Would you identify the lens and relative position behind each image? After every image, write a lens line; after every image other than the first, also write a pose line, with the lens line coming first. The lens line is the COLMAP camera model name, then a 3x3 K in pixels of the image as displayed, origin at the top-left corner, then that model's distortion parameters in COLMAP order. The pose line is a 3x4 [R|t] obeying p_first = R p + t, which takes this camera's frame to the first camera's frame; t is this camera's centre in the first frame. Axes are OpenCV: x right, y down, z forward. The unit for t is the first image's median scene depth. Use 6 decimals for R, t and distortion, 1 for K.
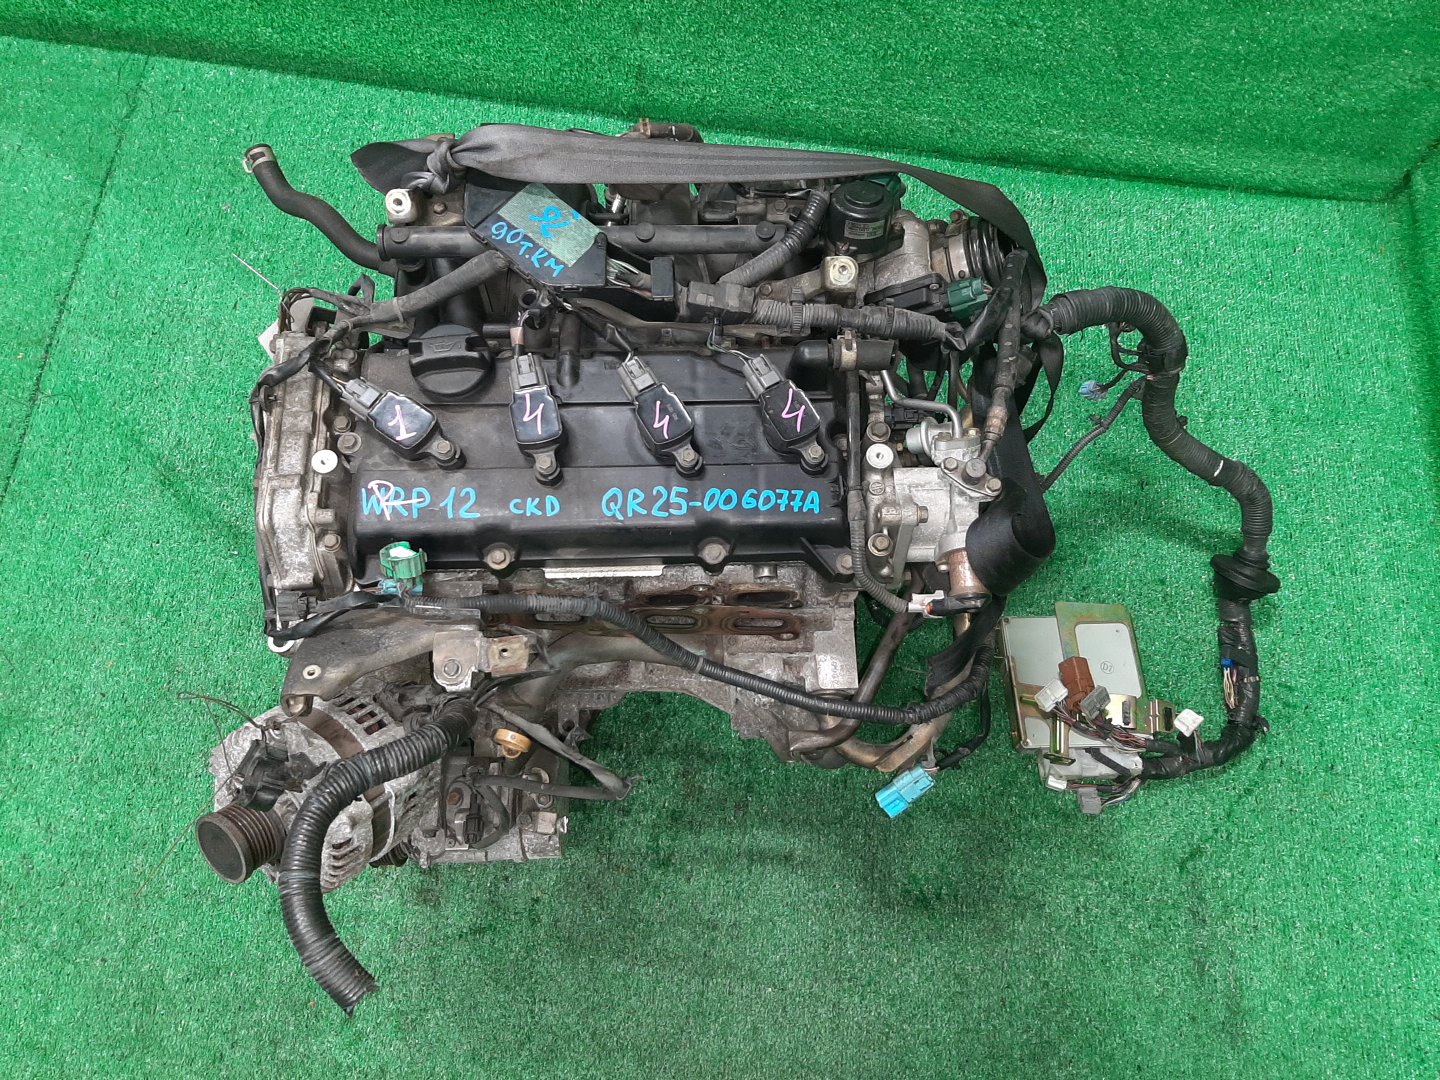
lens RADIAL K [[1056.9, 0, 719.8], [0, 1056.9, 523.2], [0, 0, 1]] dist [0.047031, -0.085597]
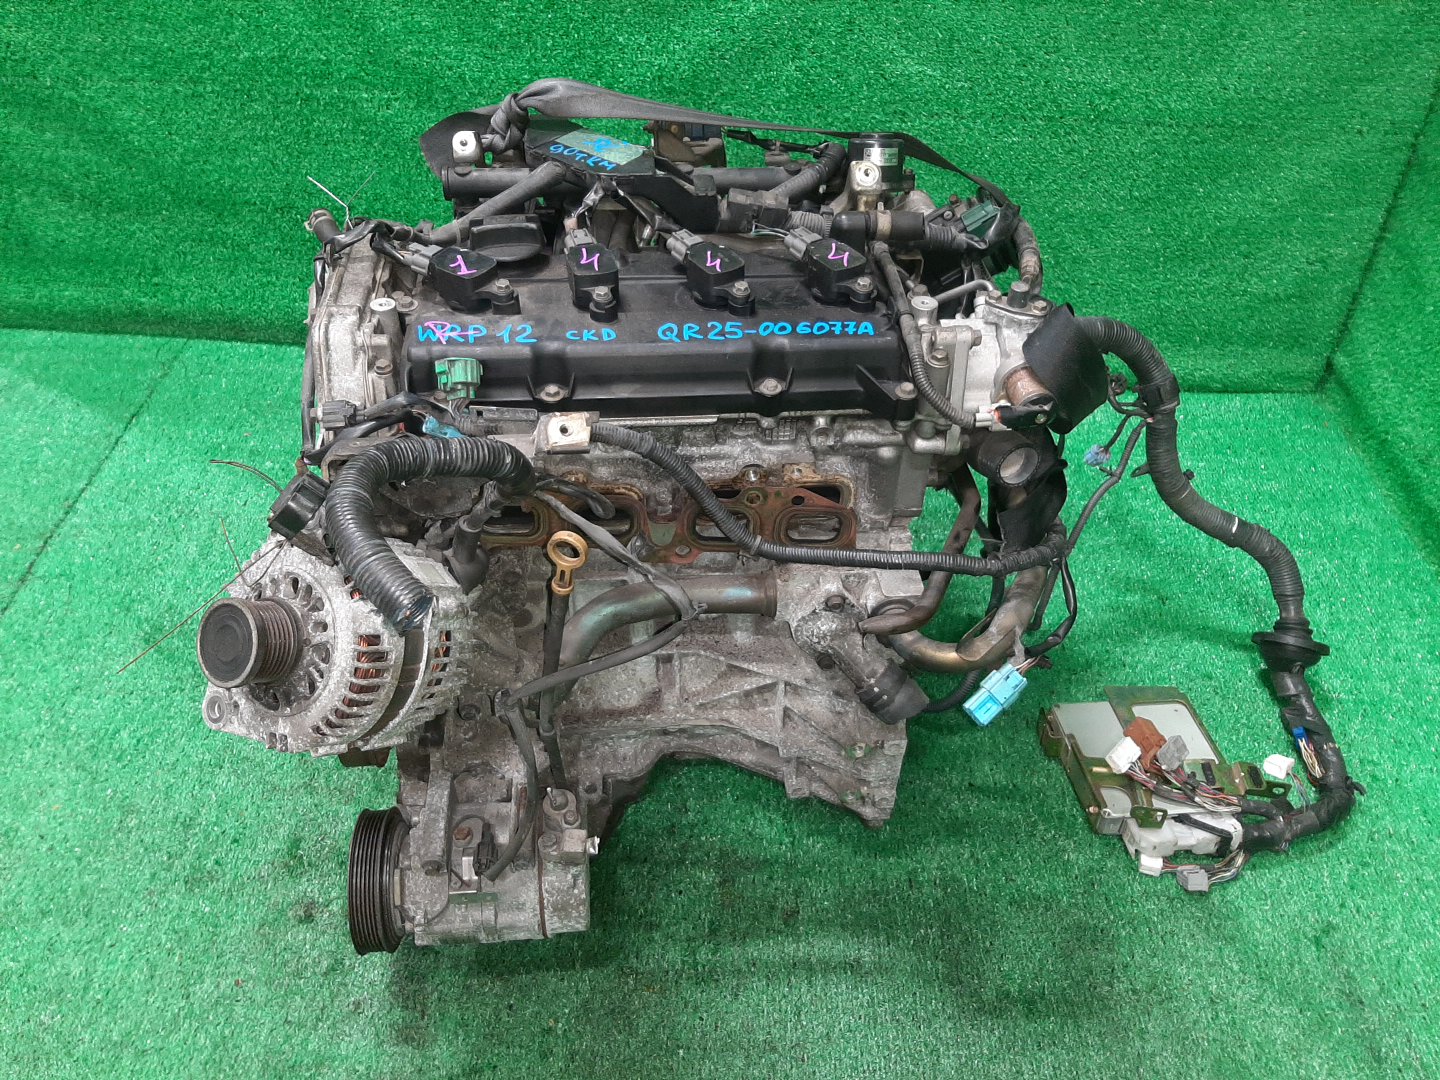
lens RADIAL K [[1056.9, 0, 719.8], [0, 1056.9, 523.2], [0, 0, 1]] dist [0.047031, -0.085597]
pose [[0.998223, -0.036336, 0.047230, -0.069410], [0.053415, 0.896956, -0.438881, 0.381140], [-0.026416, 0.440624, 0.897303, 0.114379]]
